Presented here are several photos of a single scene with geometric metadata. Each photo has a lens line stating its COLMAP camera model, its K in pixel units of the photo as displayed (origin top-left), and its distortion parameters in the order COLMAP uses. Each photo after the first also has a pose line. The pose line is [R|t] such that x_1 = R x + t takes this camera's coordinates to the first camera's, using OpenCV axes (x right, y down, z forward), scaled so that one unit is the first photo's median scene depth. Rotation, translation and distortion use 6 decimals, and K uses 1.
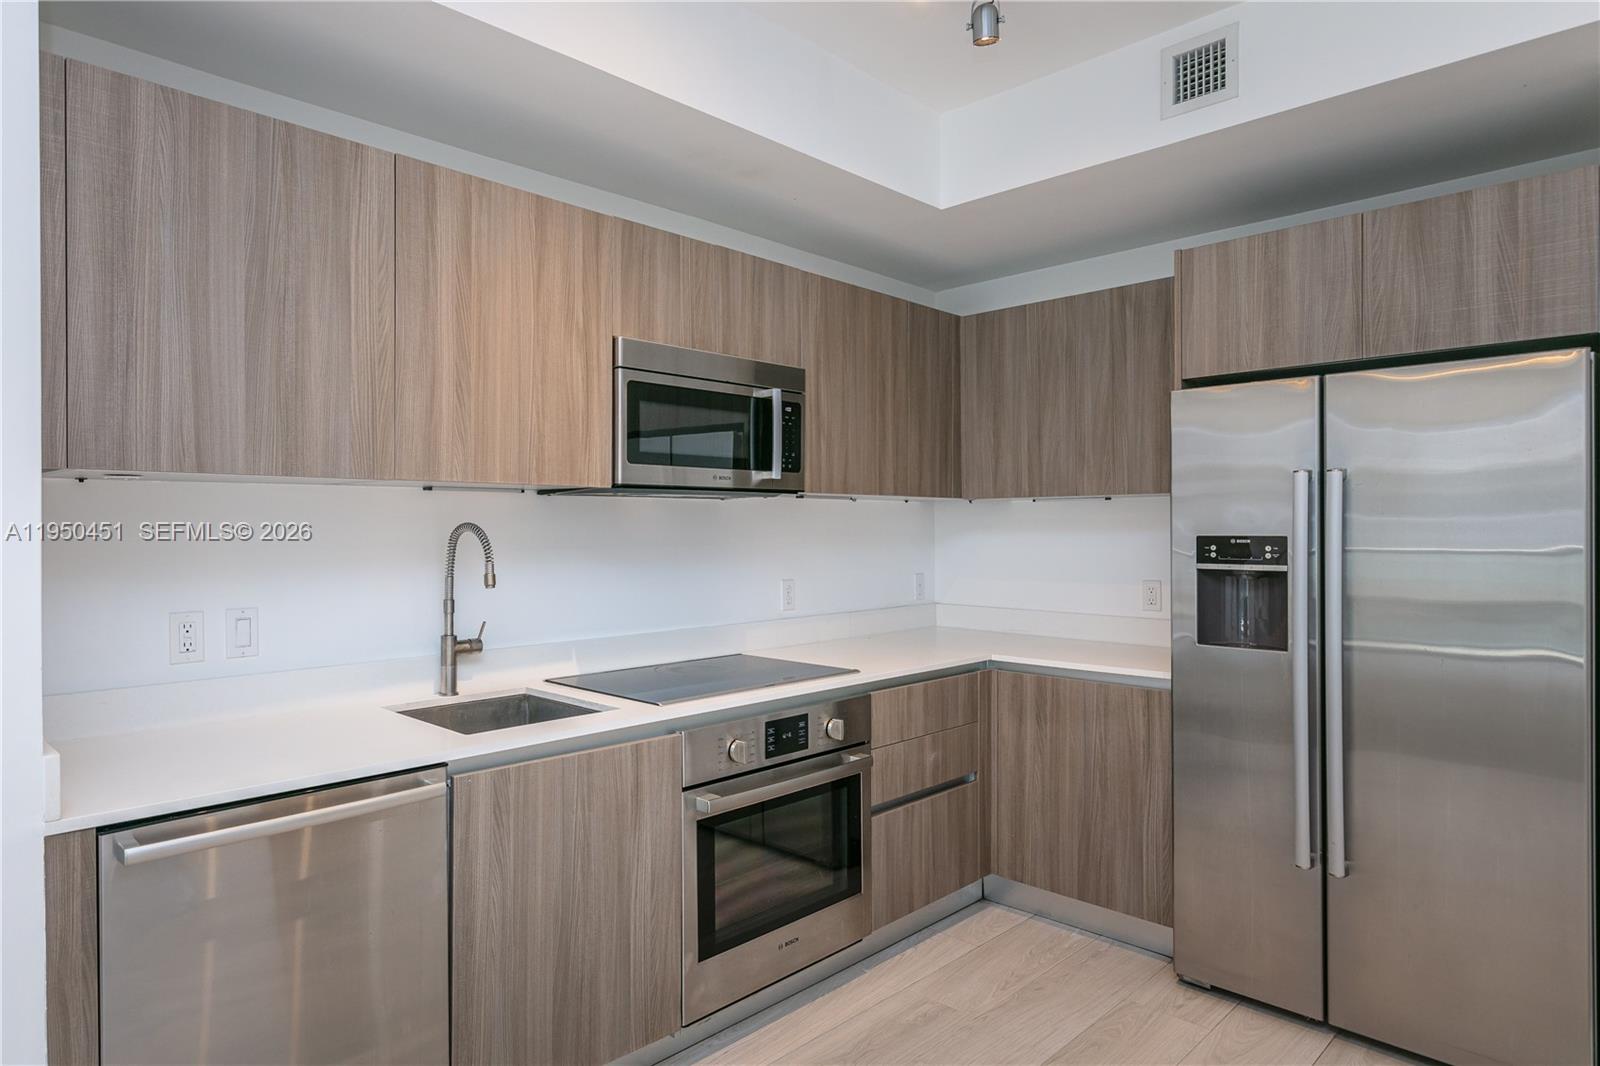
lens RADIAL K [[943.0, 0, 728.9], [0, 943.0, 530.5], [0, 0, 1]] dist [0.004577, 0.000702]
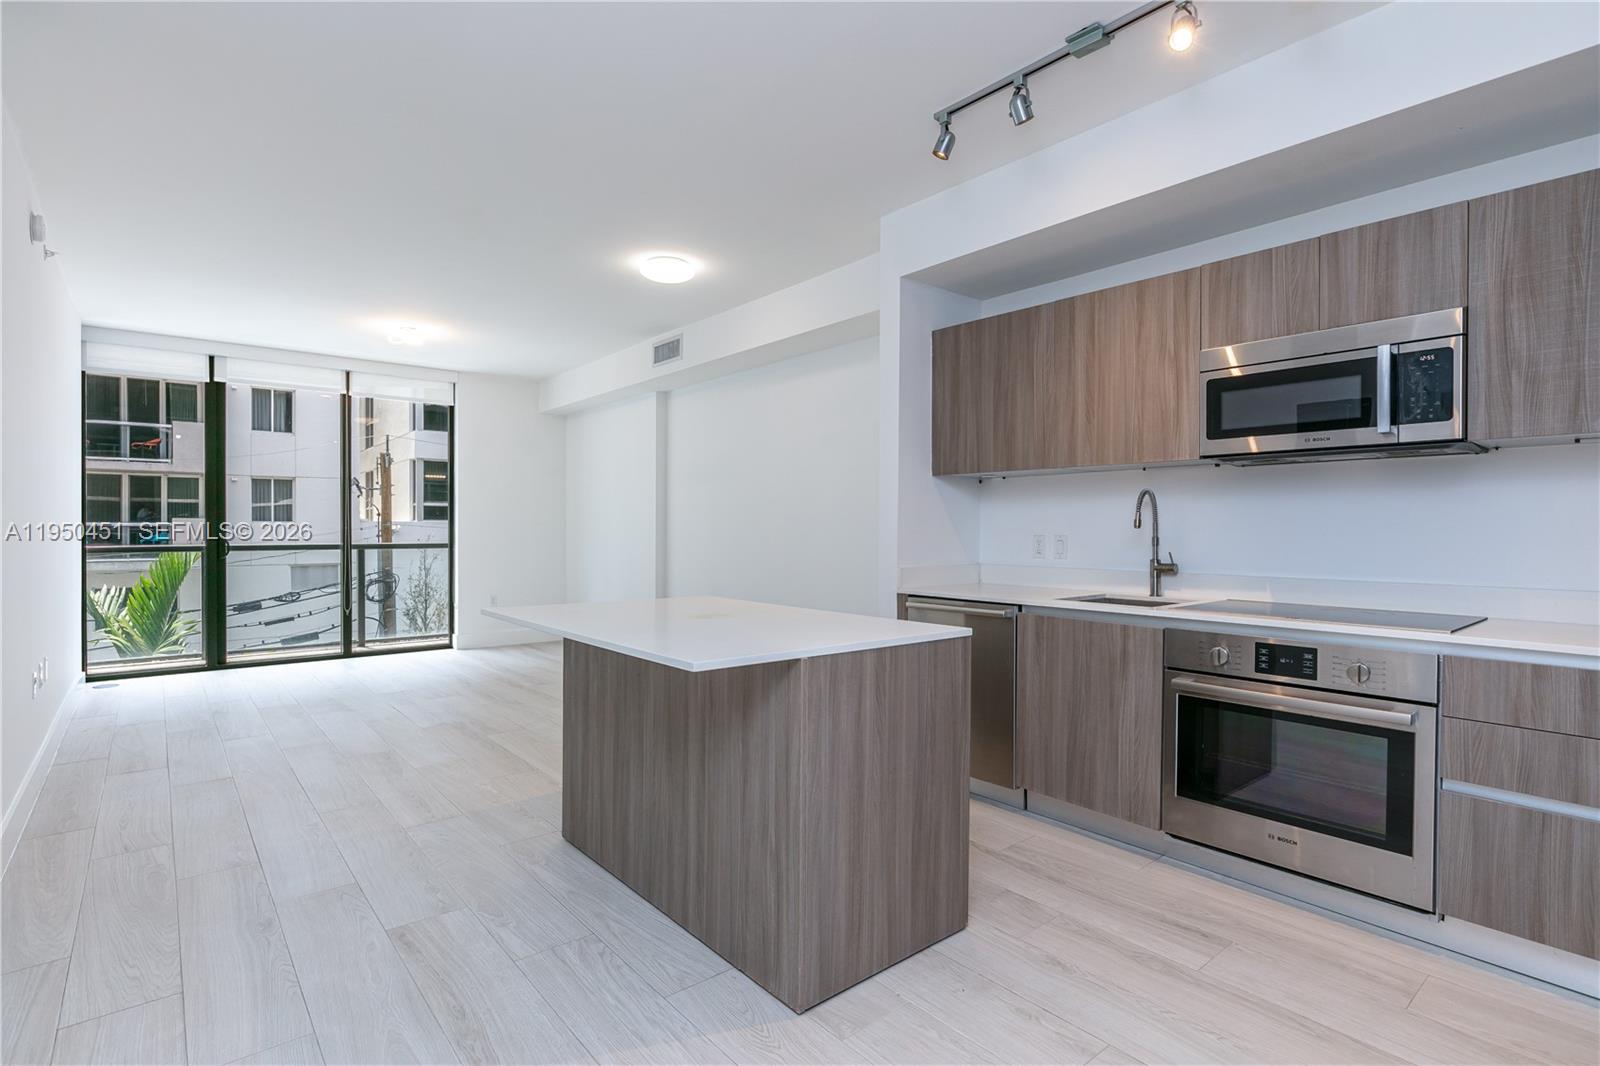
lens RADIAL K [[776.6, 0, 791.1], [0, 776.6, 533.9], [0, 0, 1]] dist [-0.003813, -0.000552]
pose [[-0.077573, 0.011599, -0.996919, 1.067037], [-0.003562, 0.999923, 0.011911, 0.054030], [0.996980, 0.004475, -0.077526, 0.477629]]
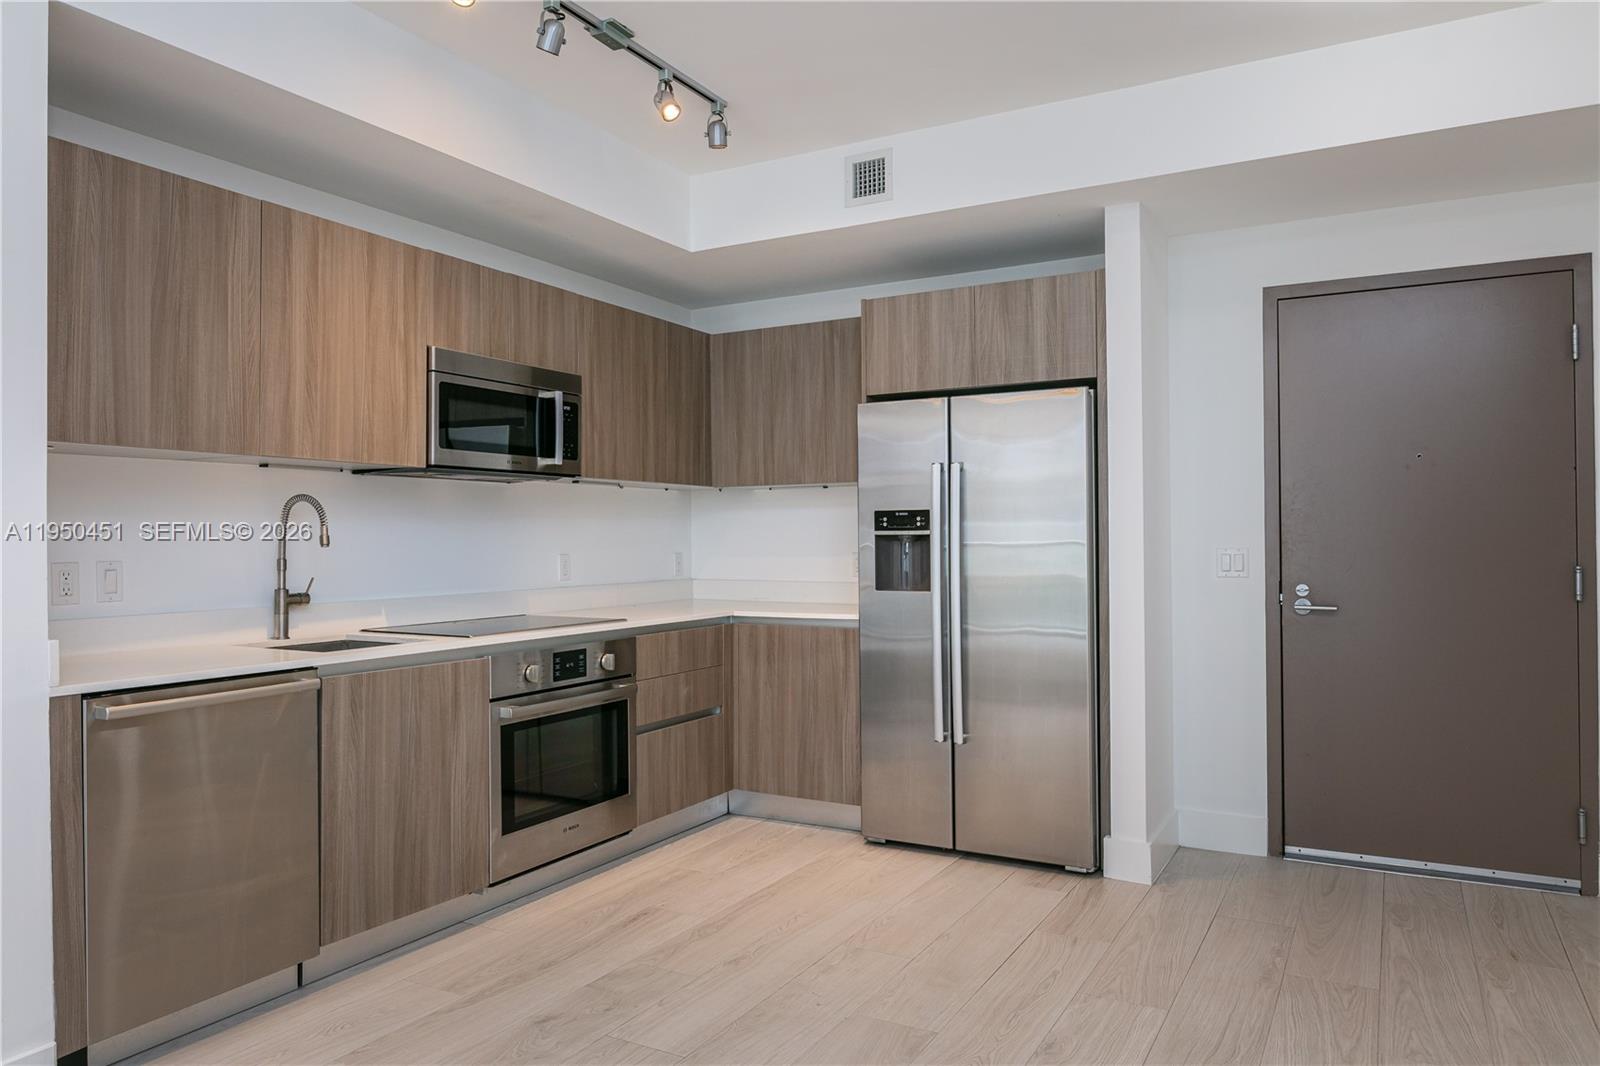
lens RADIAL K [[1074.3, 0, 792.9], [0, 1074.3, 529.1], [0, 0, 1]] dist [-0.003289, -0.001269]
pose [[0.957514, -0.000485, 0.288385, -0.069051], [0.004389, 0.999907, -0.012893, 0.055146], [-0.288352, 0.013611, 0.957428, -0.483369]]
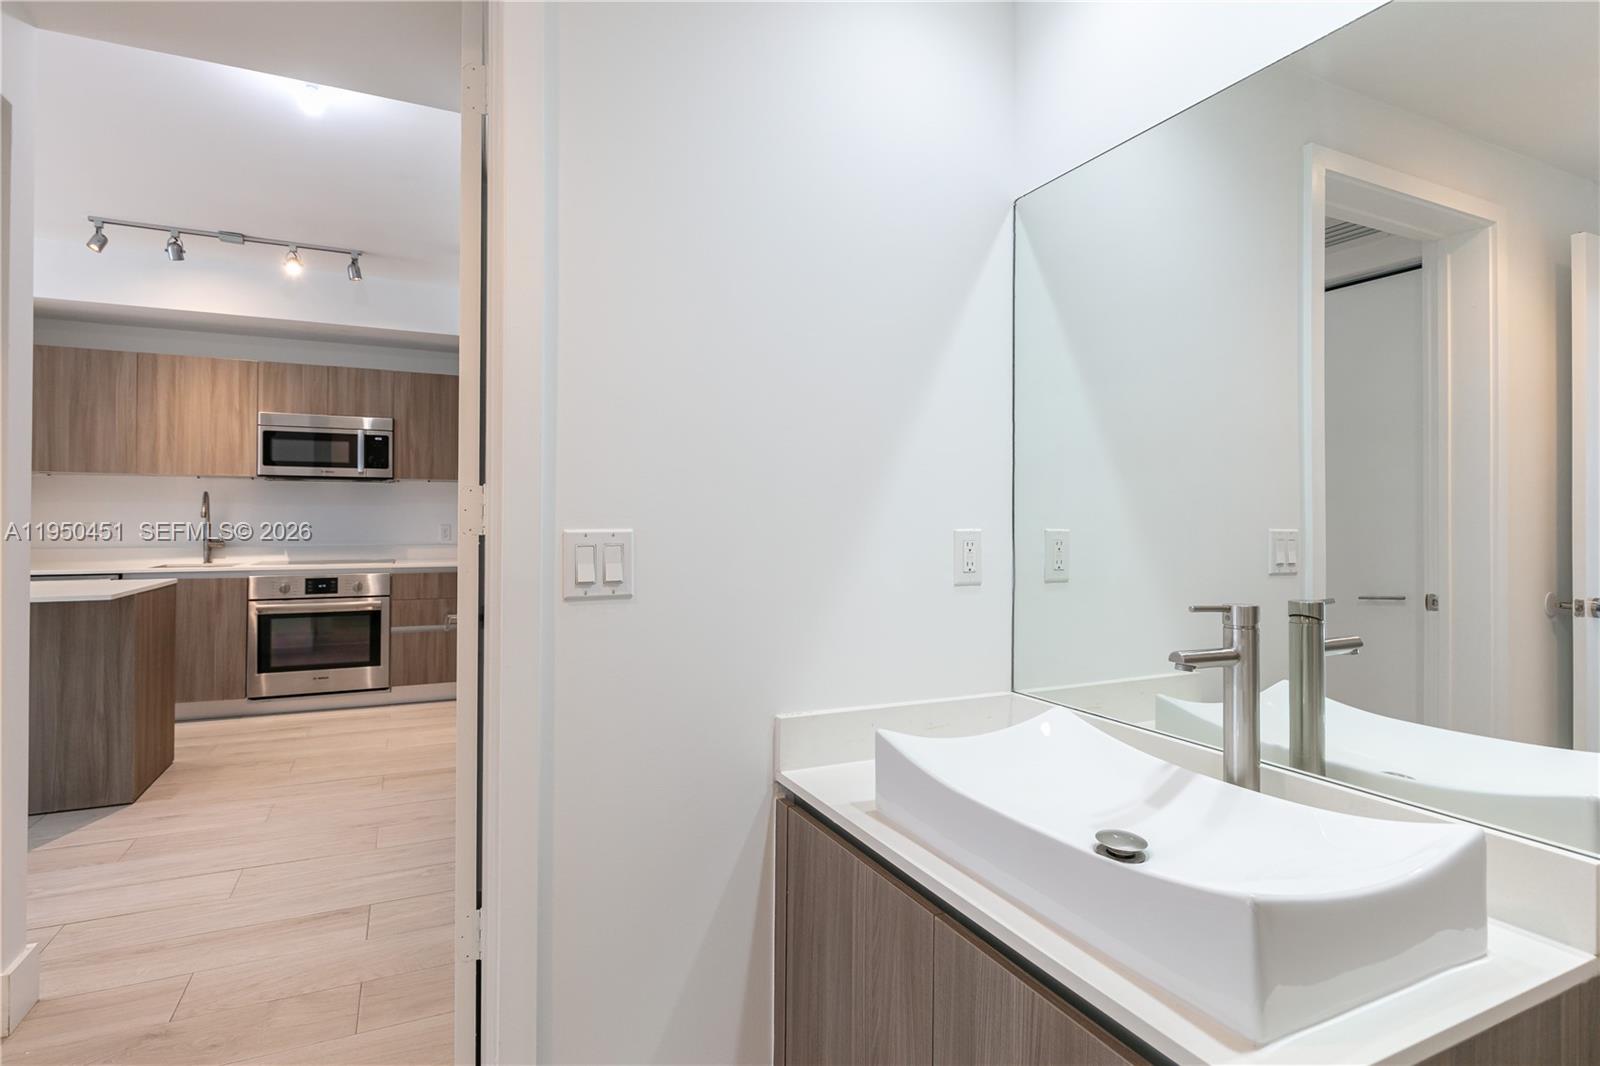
lens RADIAL K [[821.0, 0, 803.4], [0, 821.0, 515.3], [0, 0, 1]] dist [-0.002248, -0.000338]
pose [[0.948490, 0.006361, -0.316743, 1.797302], [-0.008506, 0.999949, -0.005391, 0.050400], [0.316692, 0.007808, 0.948496, -0.501178]]
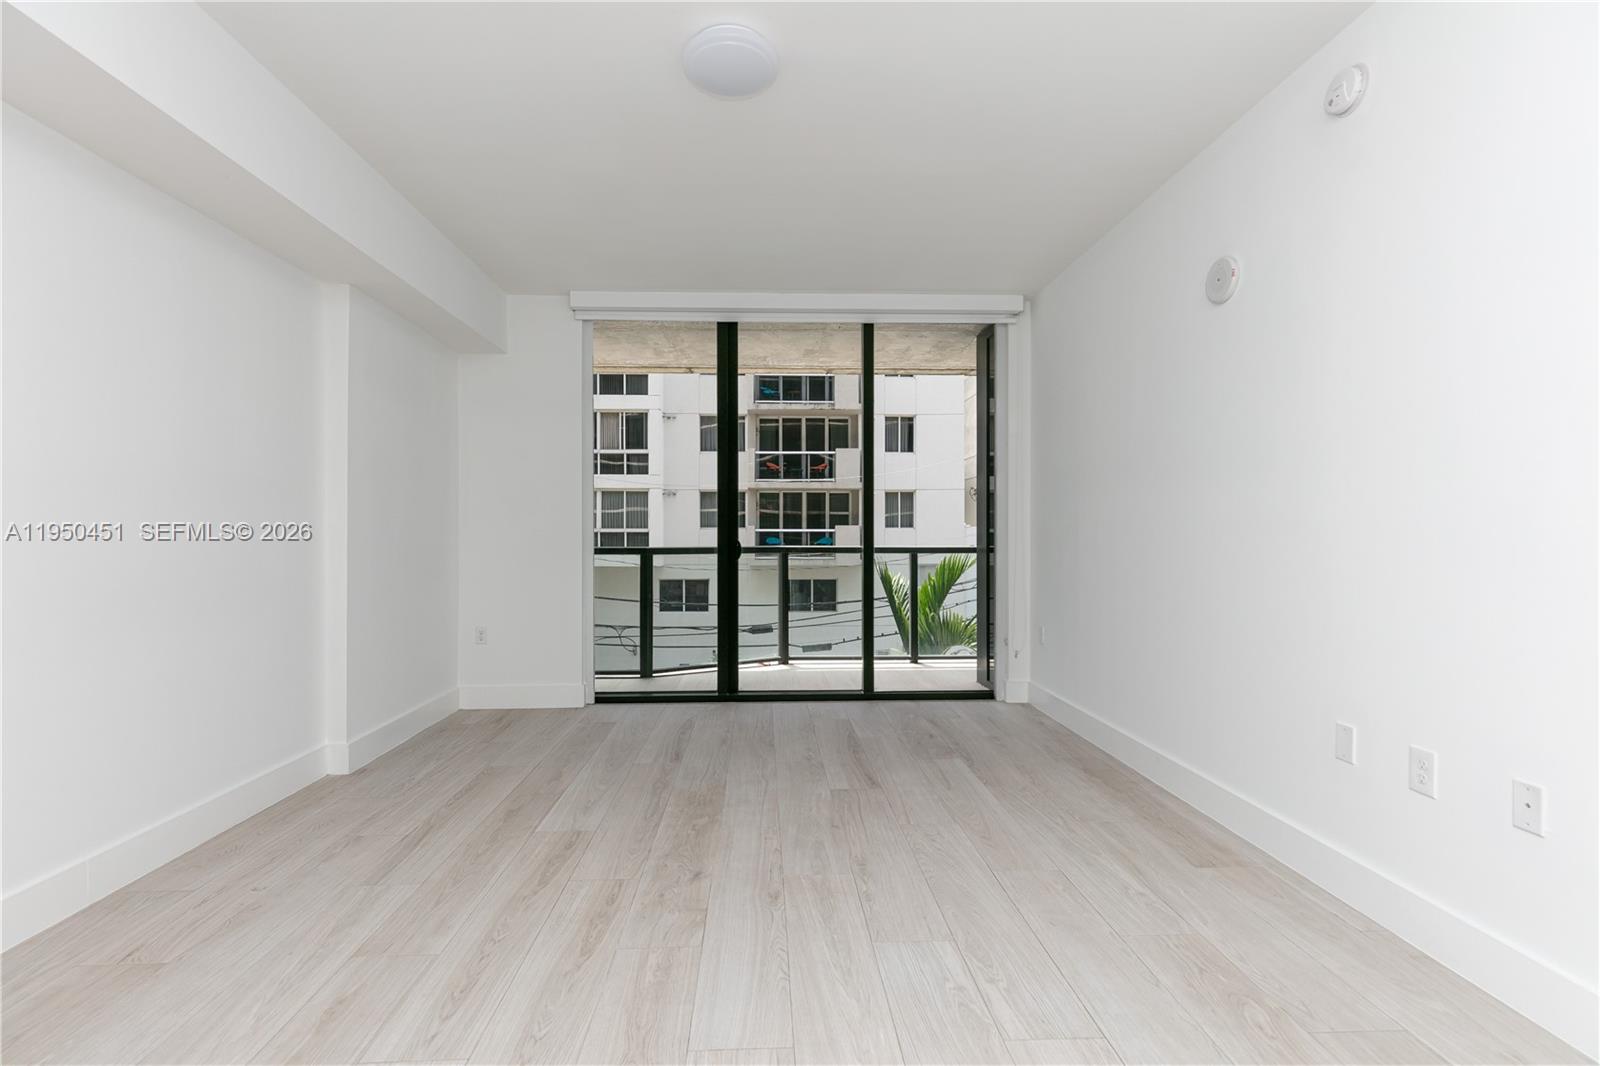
lens RADIAL K [[722.7, 0, 800.0], [0, 722.7, 533.0], [0, 0, 1]] dist [0.148902, 0.000040]
pose [[-0.666506, 0.004599, -0.745486, 0.919874], [0.001815, 0.999988, 0.004547, 0.064508], [0.745498, 0.001678, -0.666506, -0.684870]]
